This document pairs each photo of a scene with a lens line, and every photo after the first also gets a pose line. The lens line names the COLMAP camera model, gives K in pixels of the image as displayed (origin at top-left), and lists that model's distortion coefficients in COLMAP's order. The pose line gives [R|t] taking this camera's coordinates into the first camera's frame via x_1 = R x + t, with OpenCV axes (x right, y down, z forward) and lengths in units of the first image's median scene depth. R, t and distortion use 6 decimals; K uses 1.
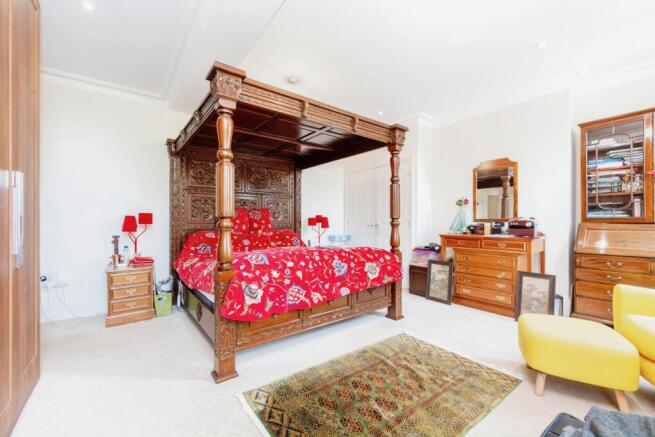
lens RADIAL K [[268.0, 0, 323.3], [0, 268.0, 222.3], [0, 0, 1]] dist [0.002008, 0.000154]
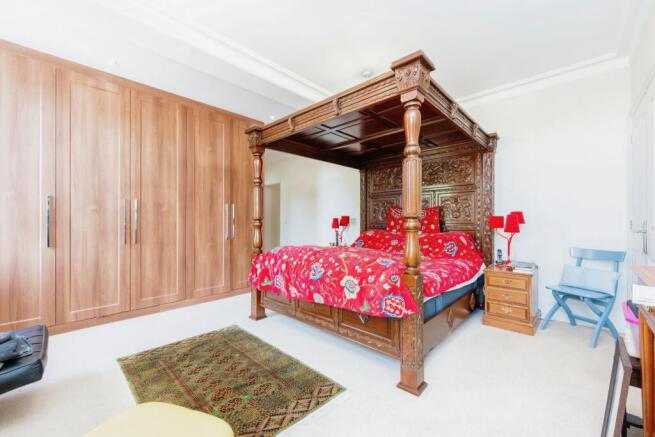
lens RADIAL K [[268.0, 0, 323.8], [0, 268.0, 219.3], [0, 0, 1]] dist [0.002008, 0.000154]
pose [[0.157138, -0.009397, -0.987532, 0.898141], [-0.002241, 0.999949, -0.009872, -0.003344], [0.987574, 0.003764, 0.157109, 0.797088]]
